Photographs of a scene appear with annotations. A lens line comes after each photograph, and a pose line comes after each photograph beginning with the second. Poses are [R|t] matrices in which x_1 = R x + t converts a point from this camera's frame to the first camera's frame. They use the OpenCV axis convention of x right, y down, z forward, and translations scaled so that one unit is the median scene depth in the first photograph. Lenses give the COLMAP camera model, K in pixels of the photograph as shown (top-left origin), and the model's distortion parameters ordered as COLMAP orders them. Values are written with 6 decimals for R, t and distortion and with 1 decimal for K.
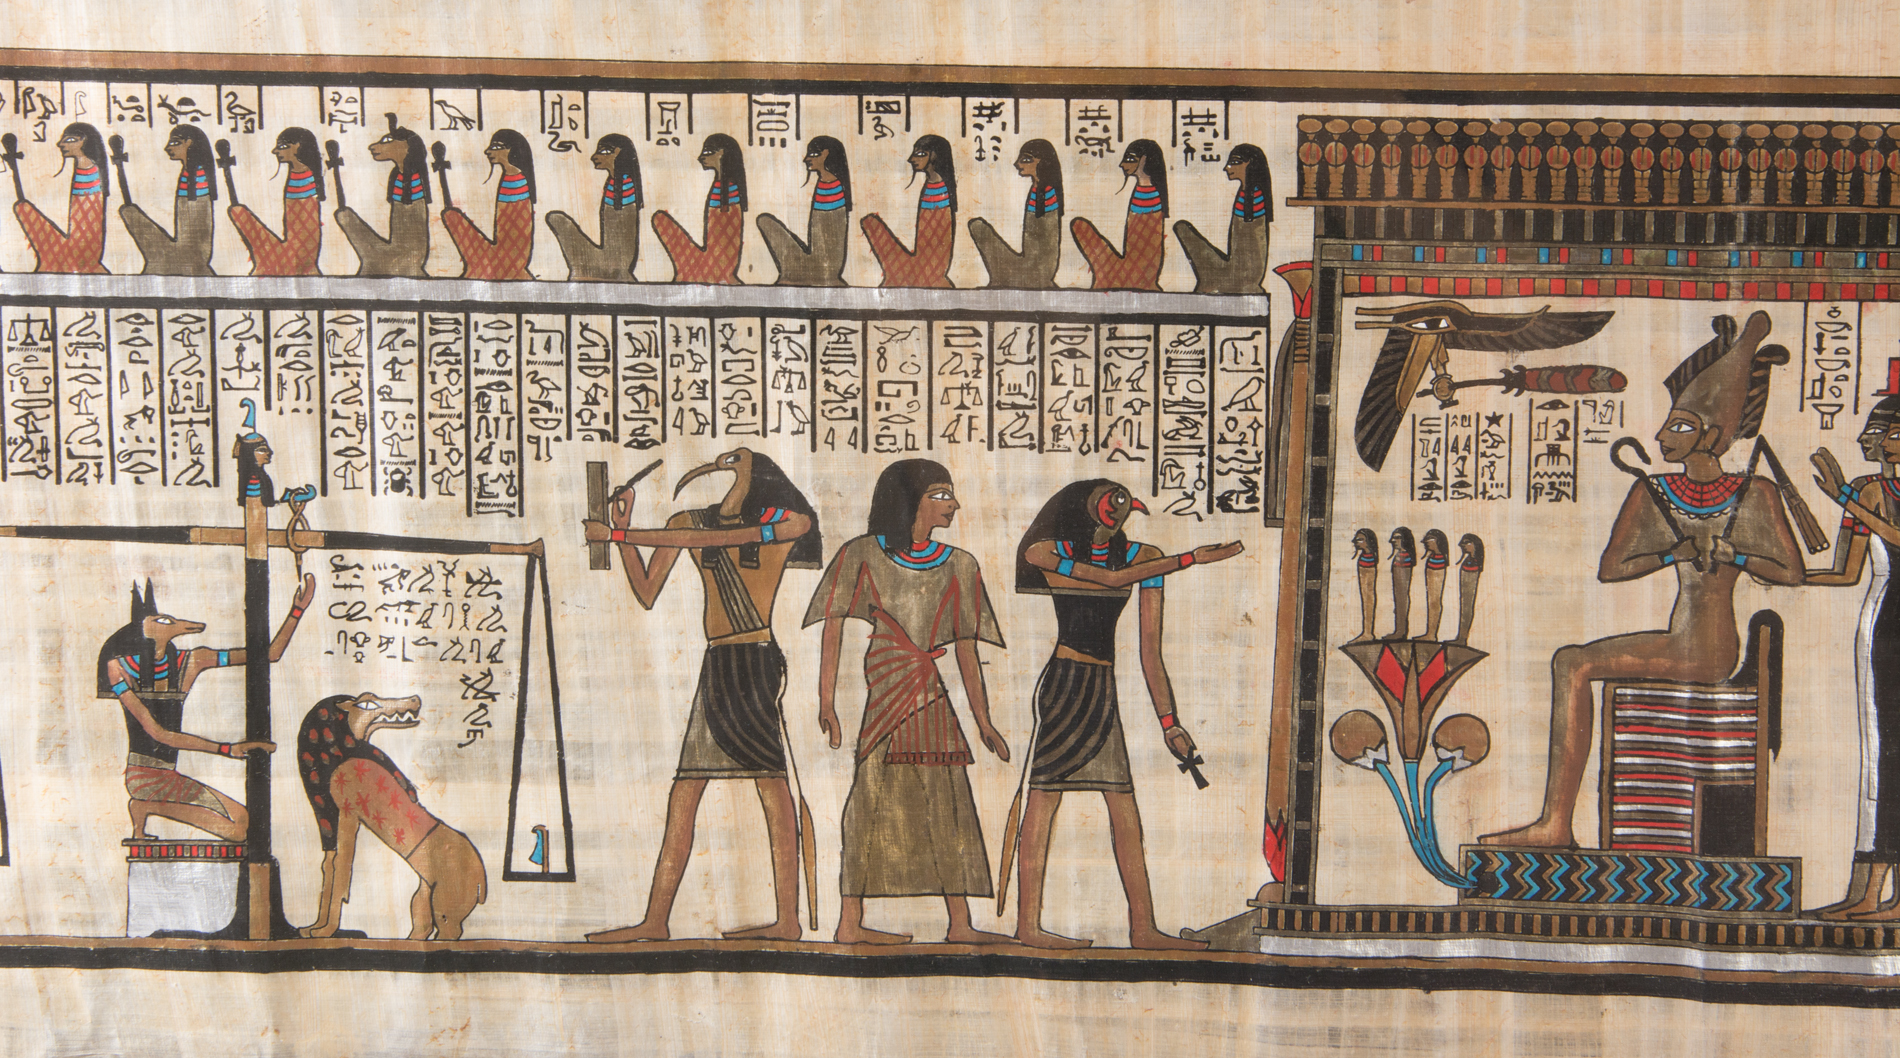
lens RADIAL K [[4570.7, 0, 949.2], [0, 4570.7, 527.6], [0, 0, 1]] dist [0.311505, 0.000000]
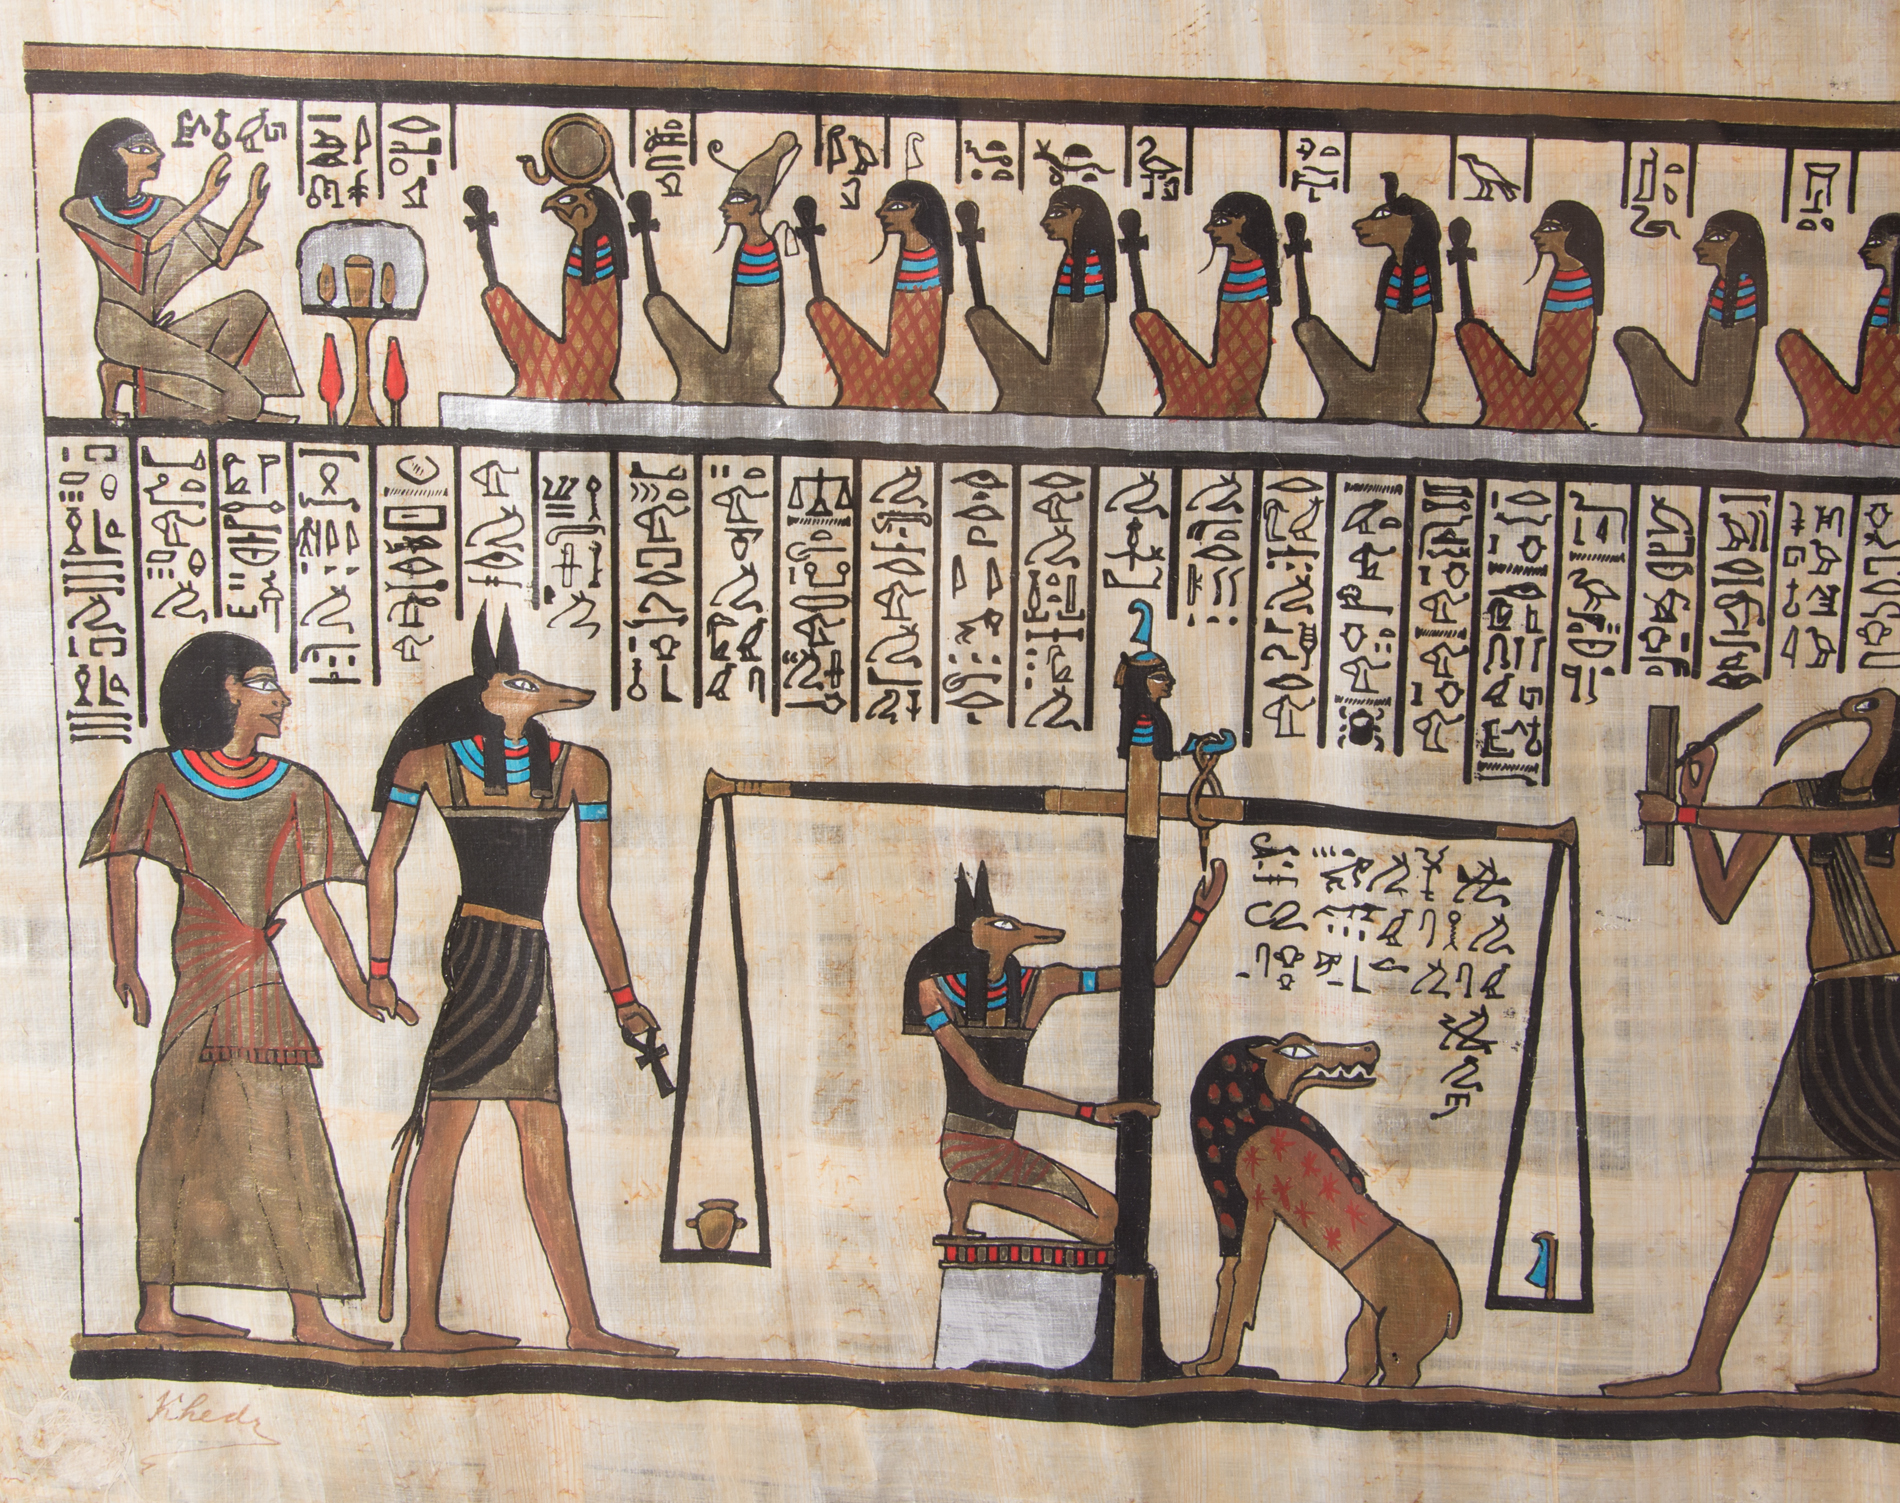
lens RADIAL K [[3593.9, 0, 951.6], [0, 3593.9, 750.4], [0, 0, 1]] dist [-0.029503, 0.000000]
pose [[0.999740, 0.017217, 0.014983, -0.187067], [-0.018803, 0.993407, 0.113088, -0.064538], [-0.012937, -0.113341, 0.993472, 0.484471]]
